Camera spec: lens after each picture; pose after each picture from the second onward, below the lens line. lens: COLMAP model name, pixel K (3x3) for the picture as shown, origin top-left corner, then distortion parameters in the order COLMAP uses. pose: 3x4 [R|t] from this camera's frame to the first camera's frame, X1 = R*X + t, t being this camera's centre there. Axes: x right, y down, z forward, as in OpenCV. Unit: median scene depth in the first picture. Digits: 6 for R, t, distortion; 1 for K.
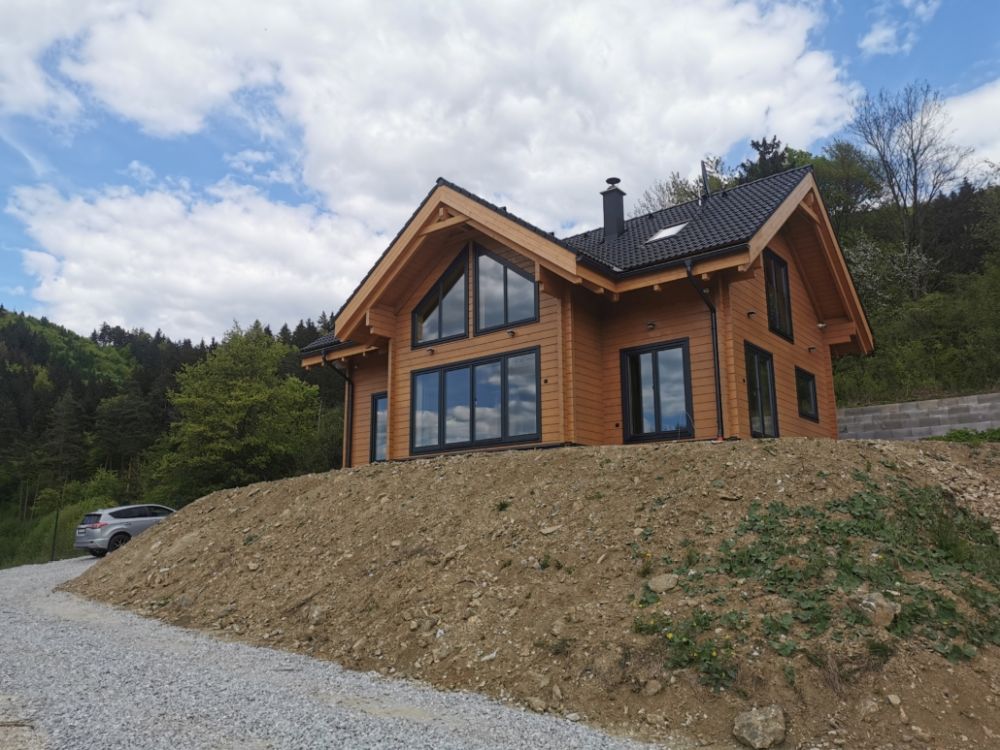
lens RADIAL K [[771.0, 0, 500.0], [0, 771.0, 375.0], [0, 0, 1]] dist [0.048128, -0.007463]
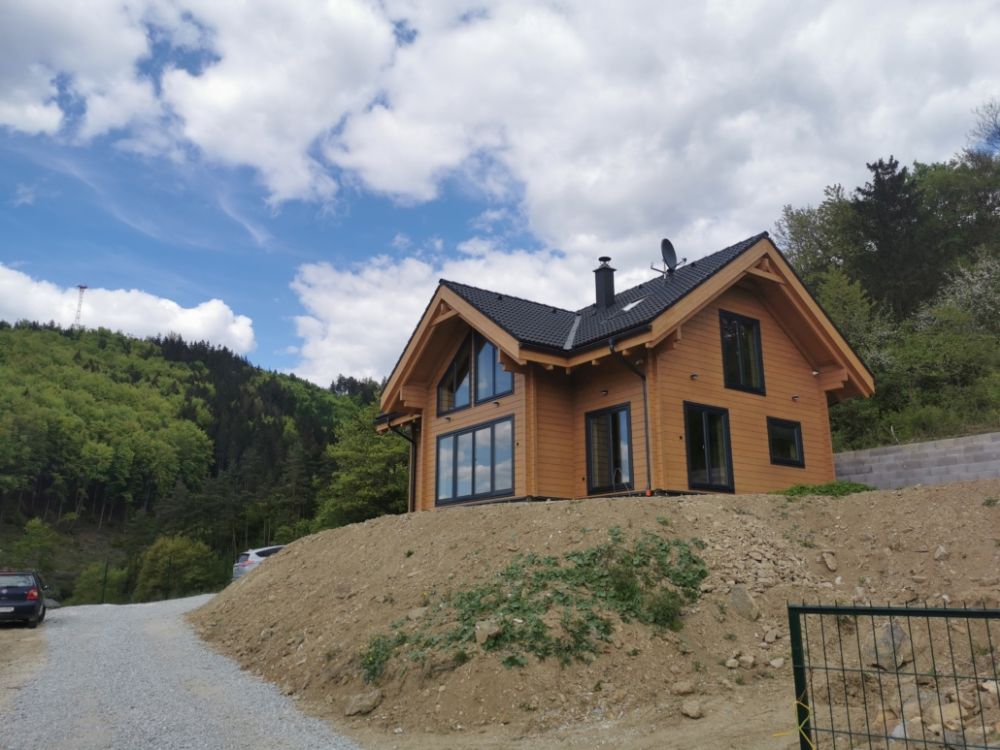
lens RADIAL K [[771.0, 0, 500.0], [0, 771.0, 375.0], [0, 0, 1]] dist [0.048128, -0.007463]
pose [[0.961622, -0.064248, -0.266748, 0.305840], [0.053402, 0.997432, -0.047724, -0.036827], [0.269129, 0.031648, 0.962584, -0.138287]]
